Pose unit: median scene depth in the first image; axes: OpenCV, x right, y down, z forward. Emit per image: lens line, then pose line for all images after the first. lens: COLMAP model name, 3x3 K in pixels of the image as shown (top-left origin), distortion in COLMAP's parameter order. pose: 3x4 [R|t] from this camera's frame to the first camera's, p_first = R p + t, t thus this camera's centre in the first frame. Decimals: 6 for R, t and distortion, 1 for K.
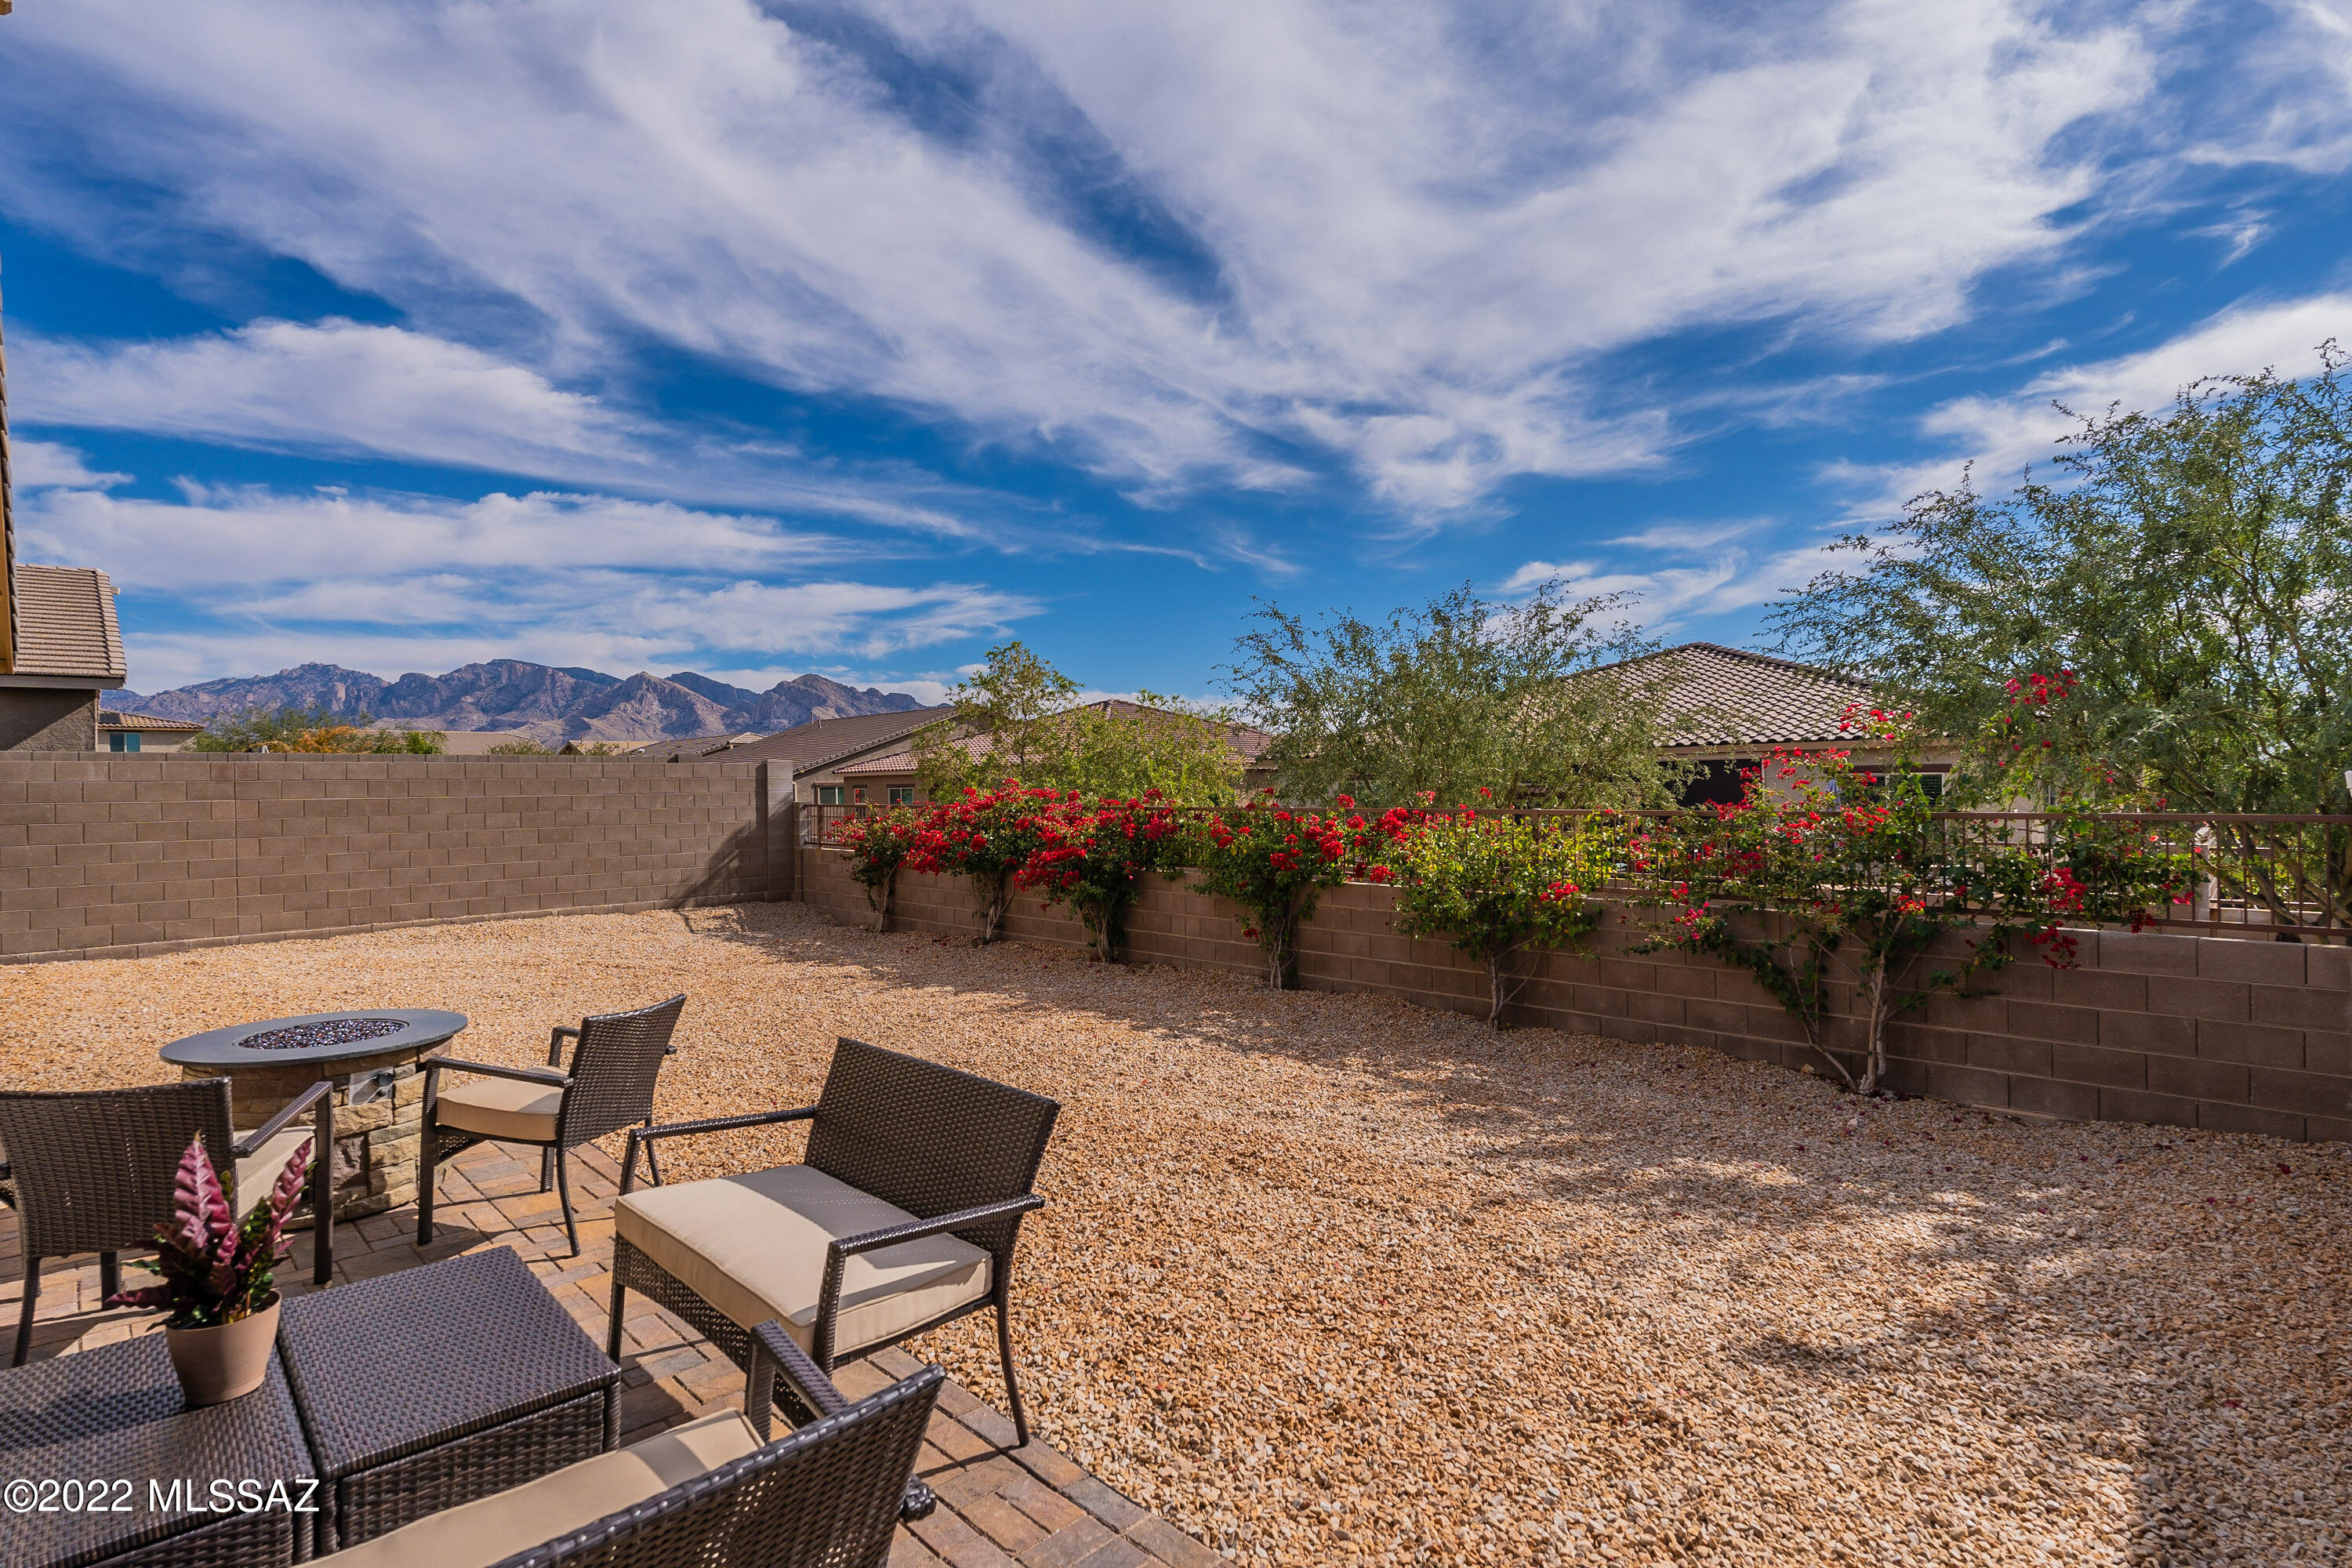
lens RADIAL K [[1095.5, 0, 1226.7], [0, 1095.5, 666.5], [0, 0, 1]] dist [-0.007022, 0.001311]
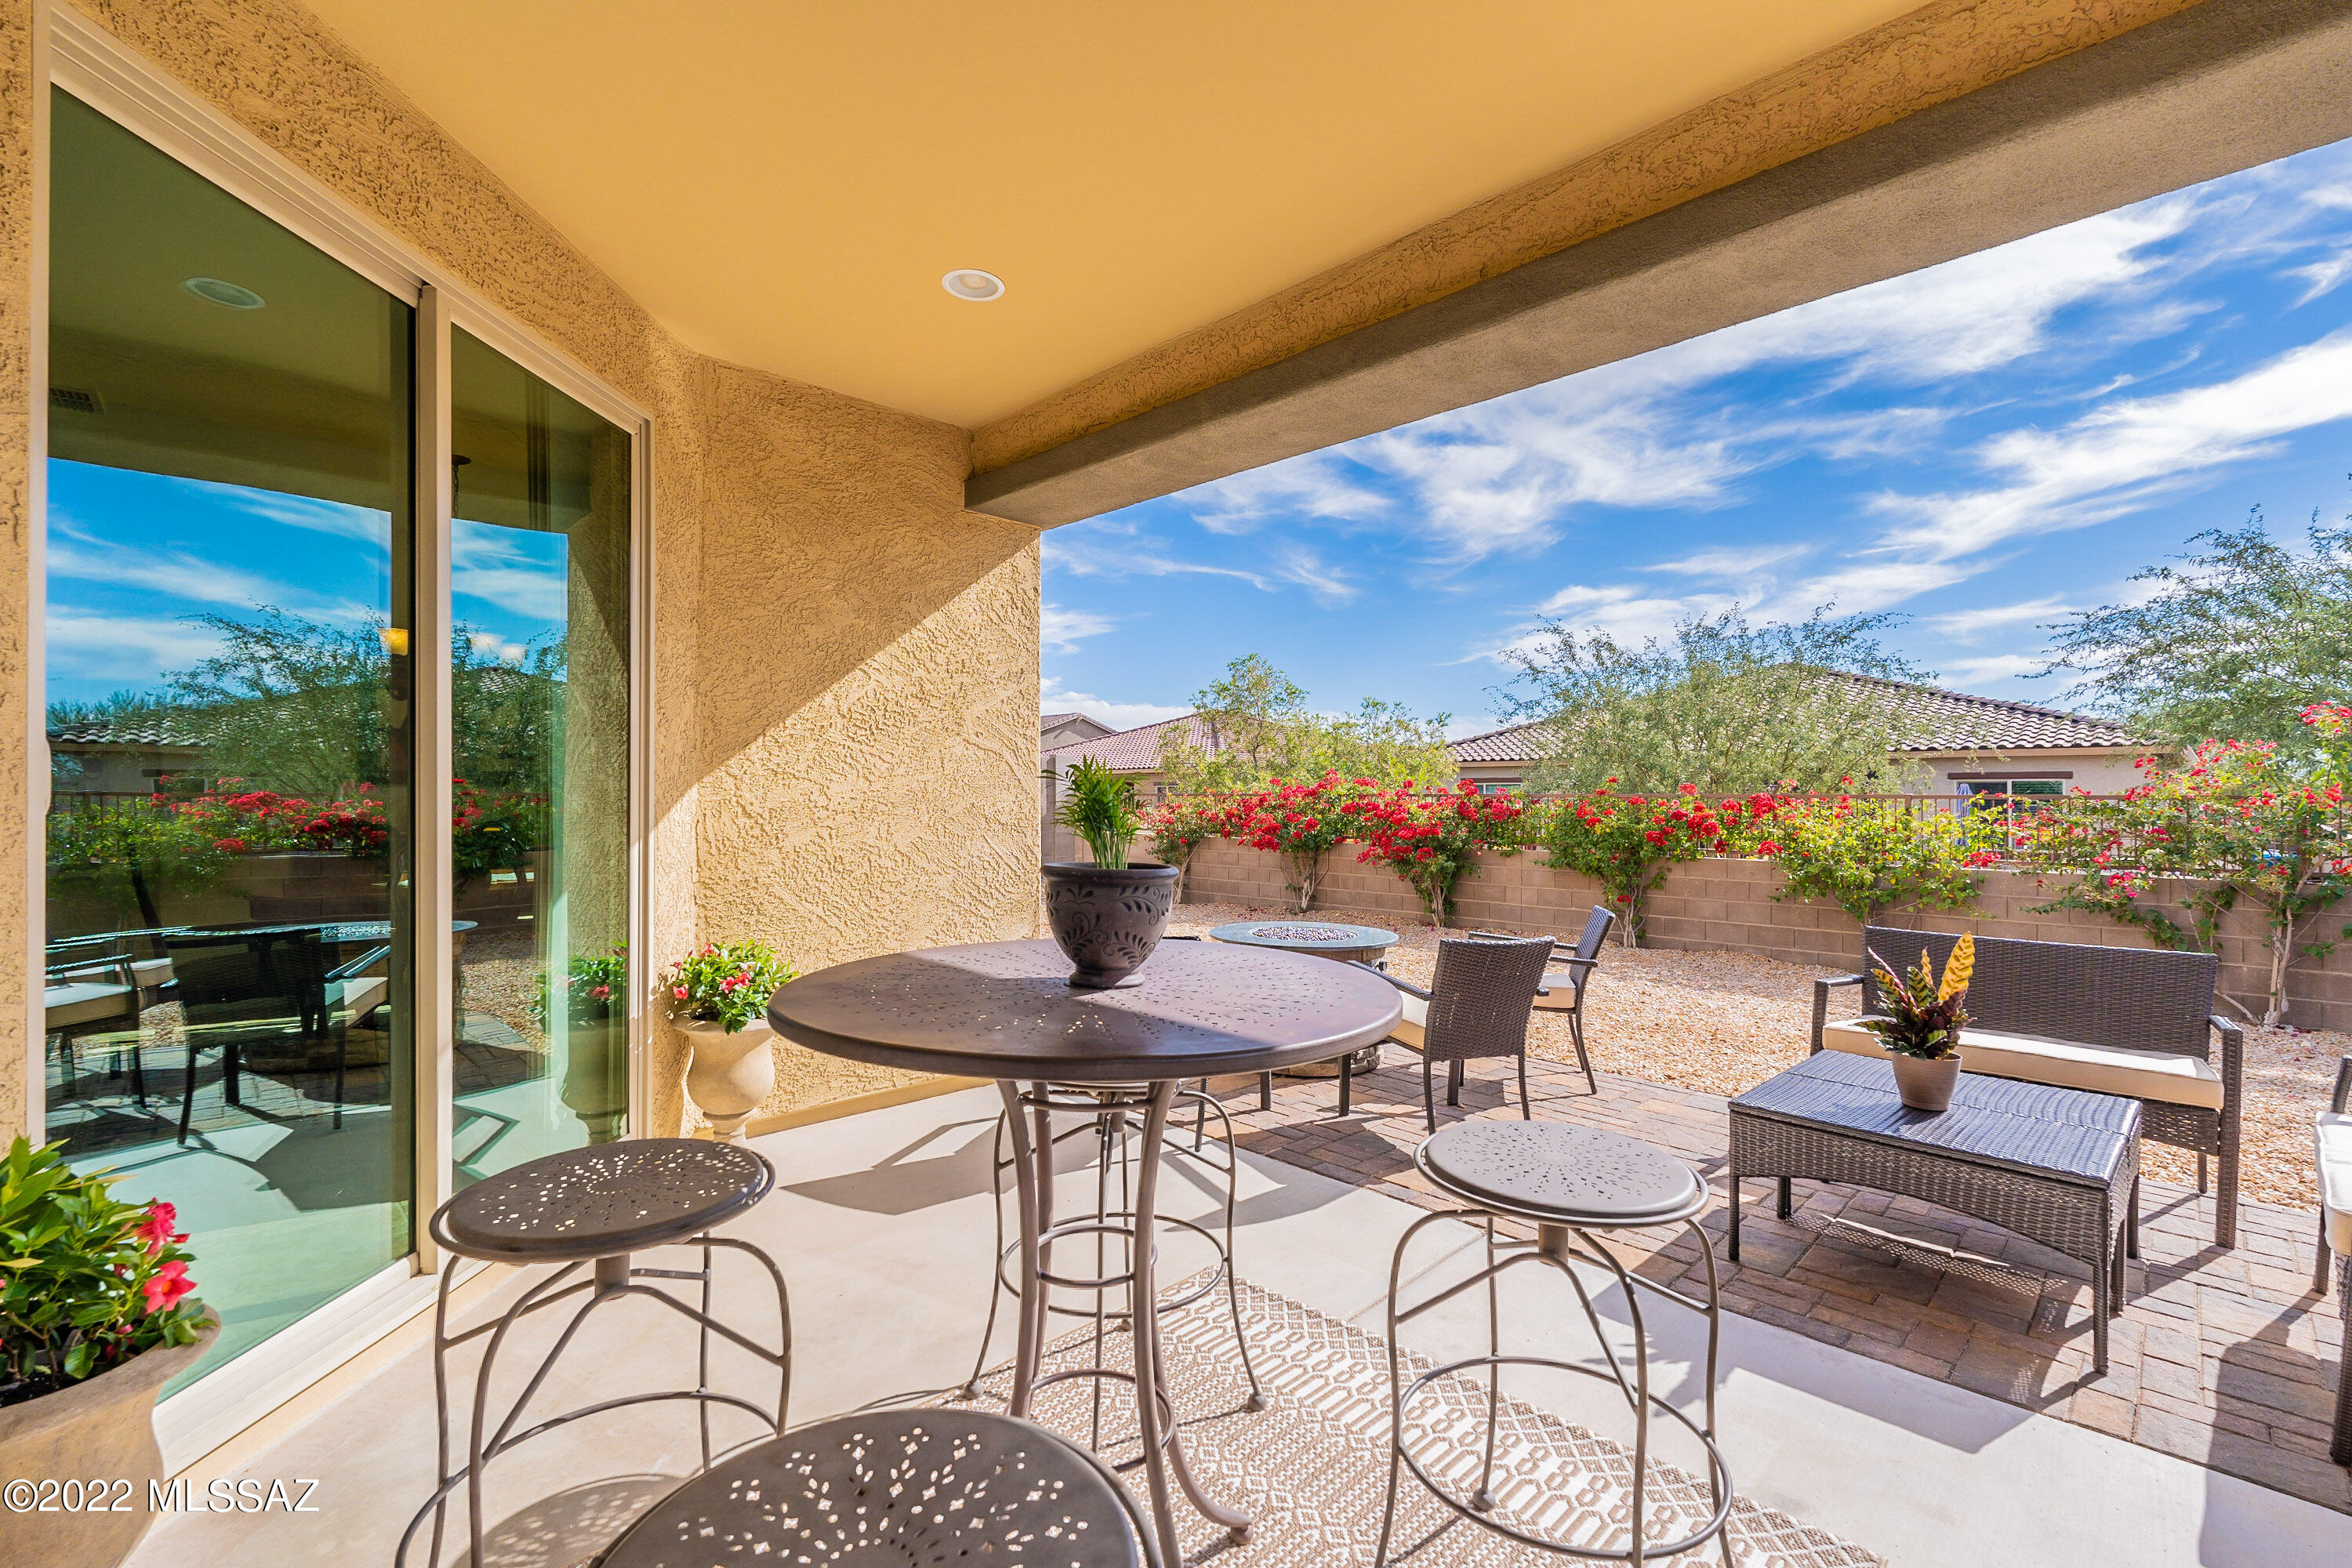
lens RADIAL K [[1031.1, 0, 1159.9], [0, 1031.1, 767.4], [0, 0, 1]] dist [-0.001282, -0.000469]
pose [[0.999830, 0.010863, -0.014909, -0.466668], [-0.009646, 0.996798, 0.079379, 0.021478], [0.015724, -0.079222, 0.996733, -0.094263]]
